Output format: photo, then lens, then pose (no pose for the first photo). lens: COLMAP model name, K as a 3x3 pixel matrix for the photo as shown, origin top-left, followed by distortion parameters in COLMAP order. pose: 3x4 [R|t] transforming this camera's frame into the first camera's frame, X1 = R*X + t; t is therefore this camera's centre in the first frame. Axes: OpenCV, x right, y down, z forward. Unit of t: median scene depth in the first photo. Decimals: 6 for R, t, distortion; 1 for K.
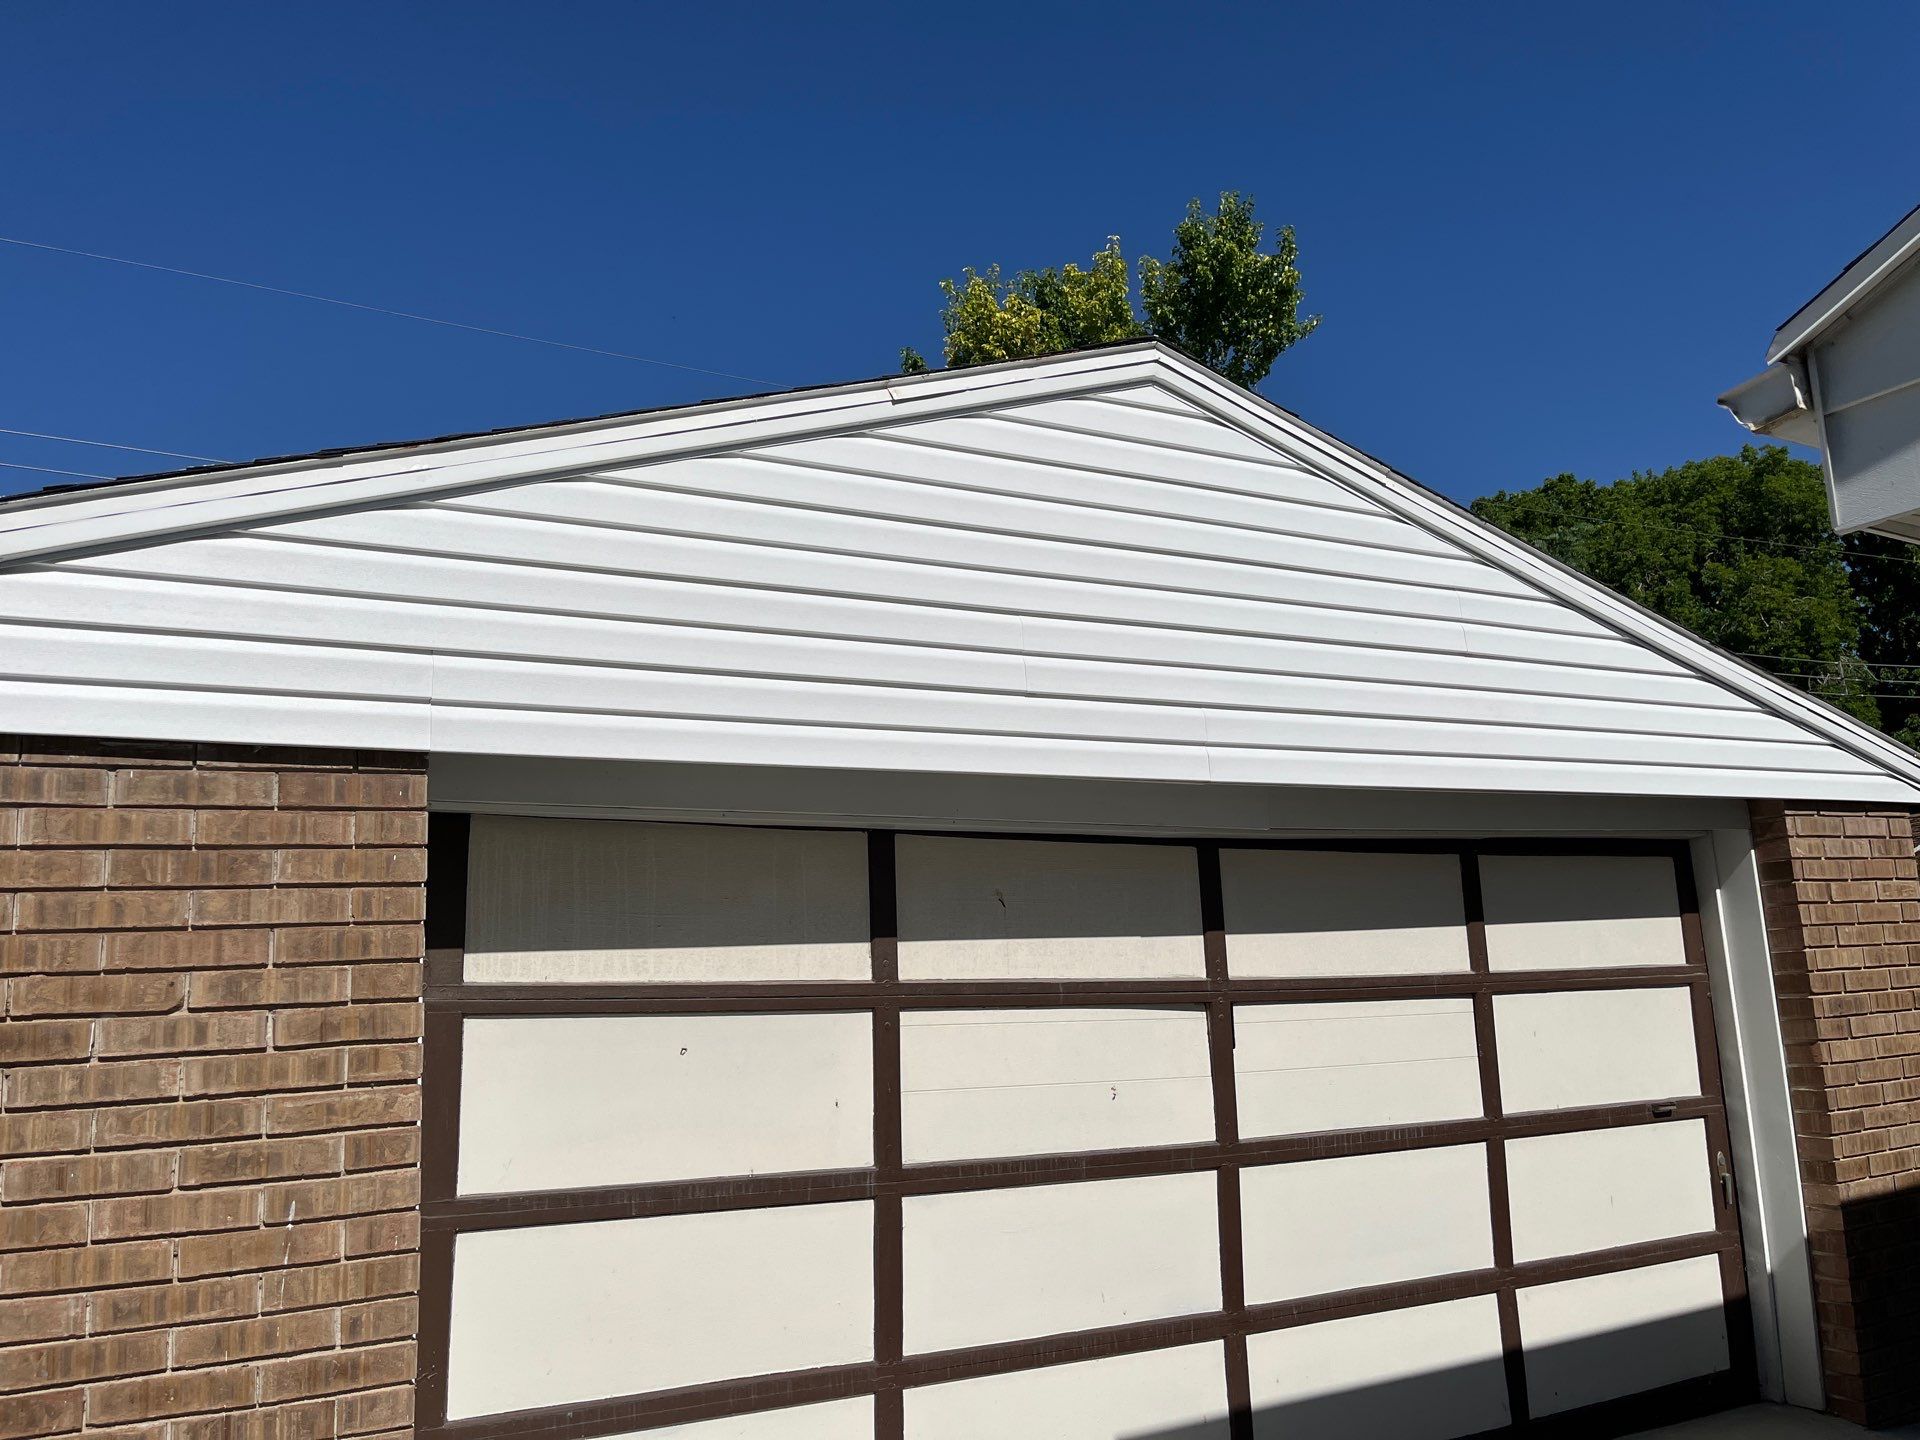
lens RADIAL K [[1450.1, 0, 953.5], [0, 1450.1, 779.5], [0, 0, 1]] dist [0.010759, 0.005566]
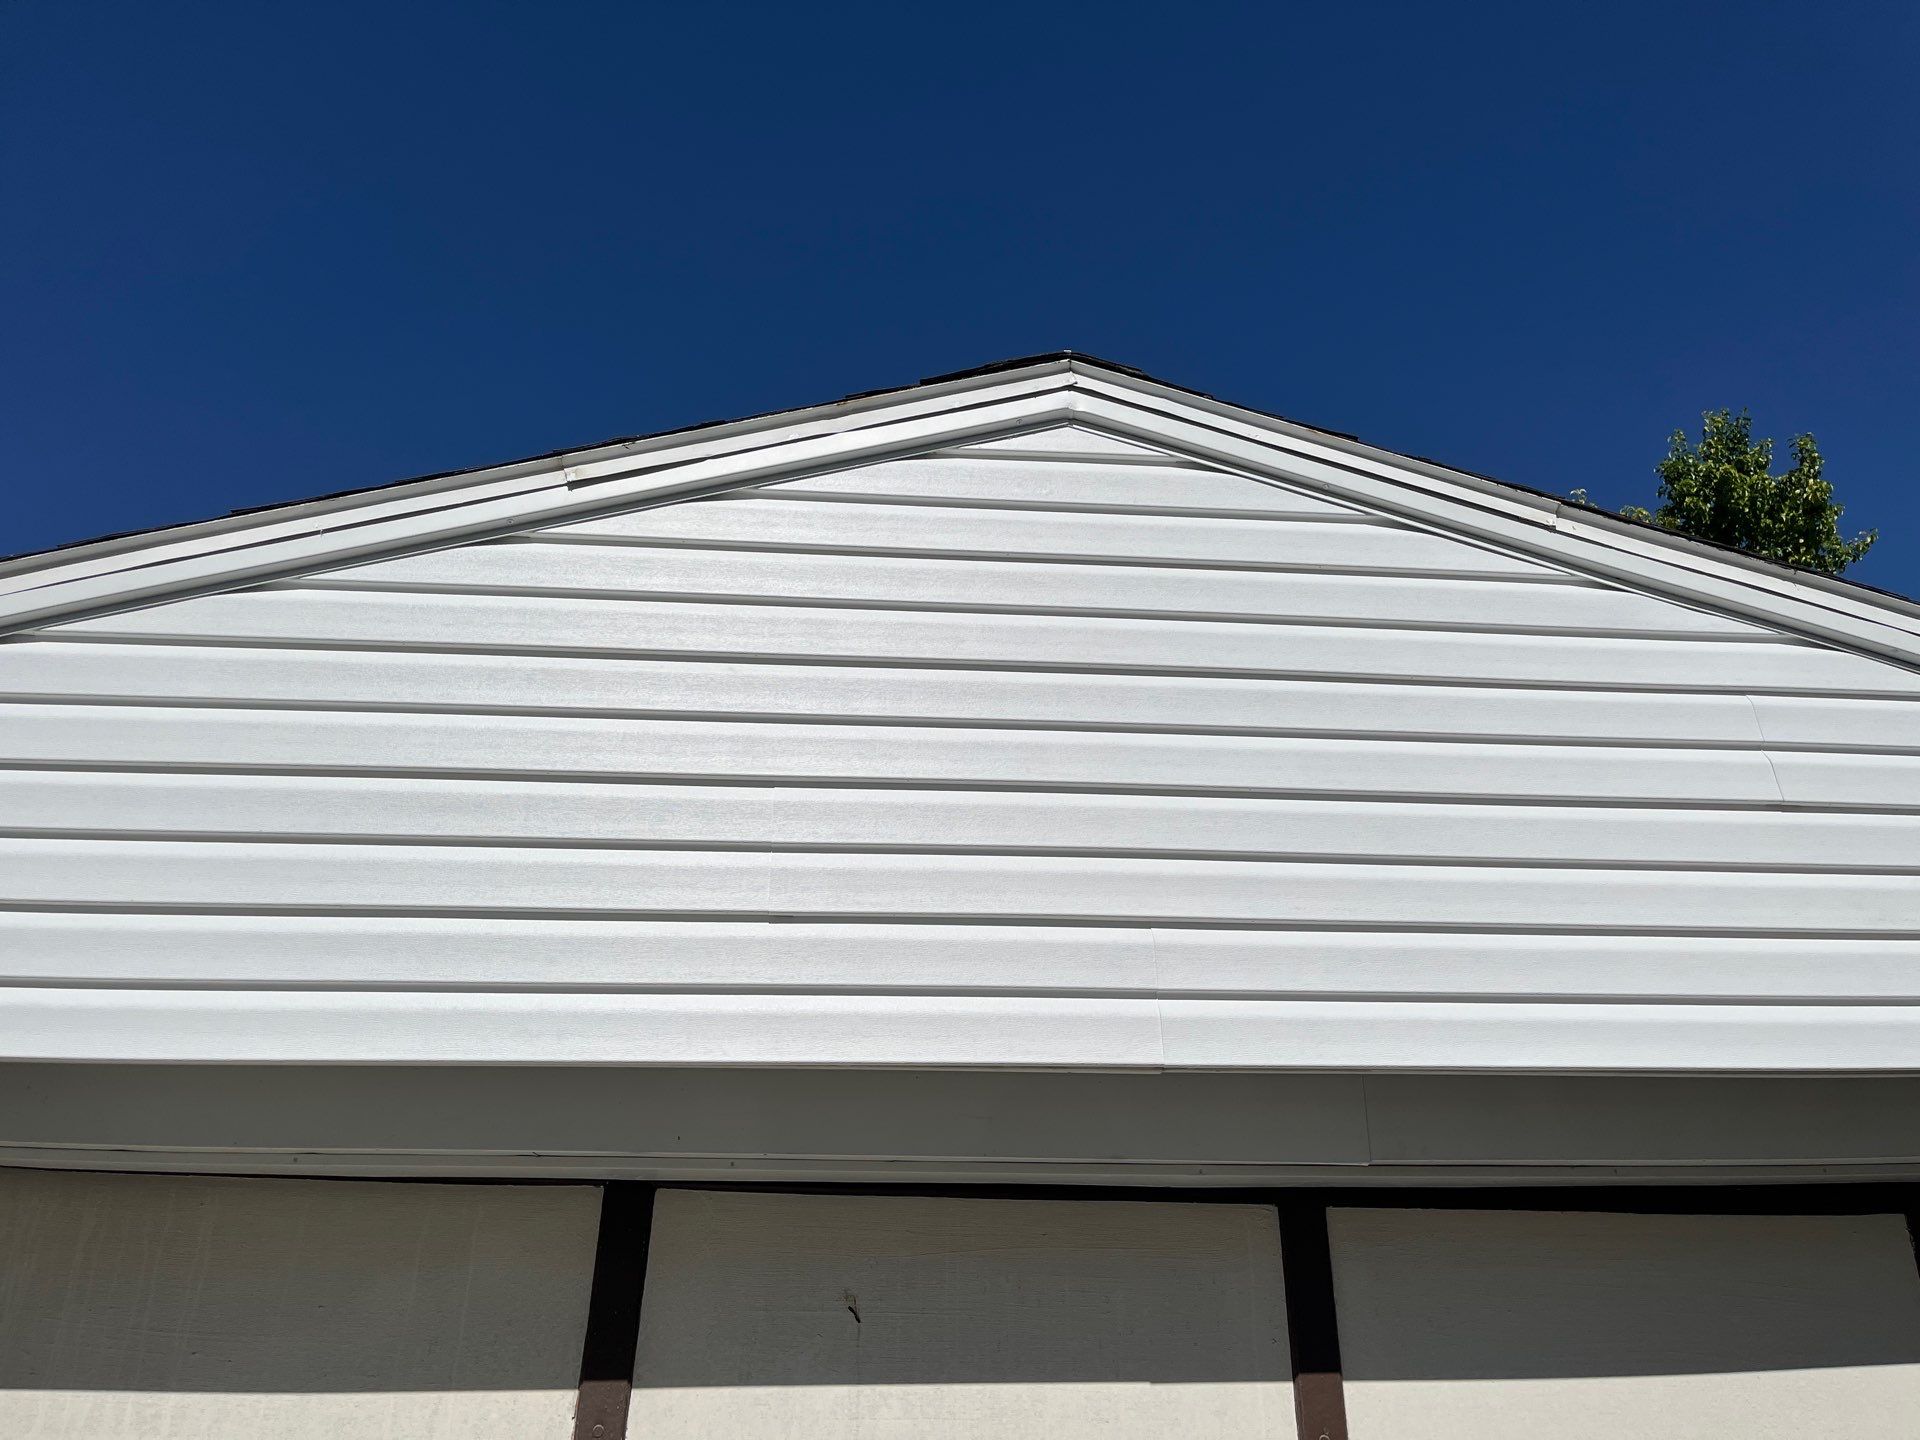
lens RADIAL K [[1500.4, 0, 973.1], [0, 1500.4, 748.1], [0, 0, 1]] dist [0.075243, -0.111010]
pose [[0.924757, -0.133950, -0.356206, 0.285546], [0.030376, 0.959002, -0.281768, 0.038355], [0.379344, 0.249746, 0.890912, 0.408929]]
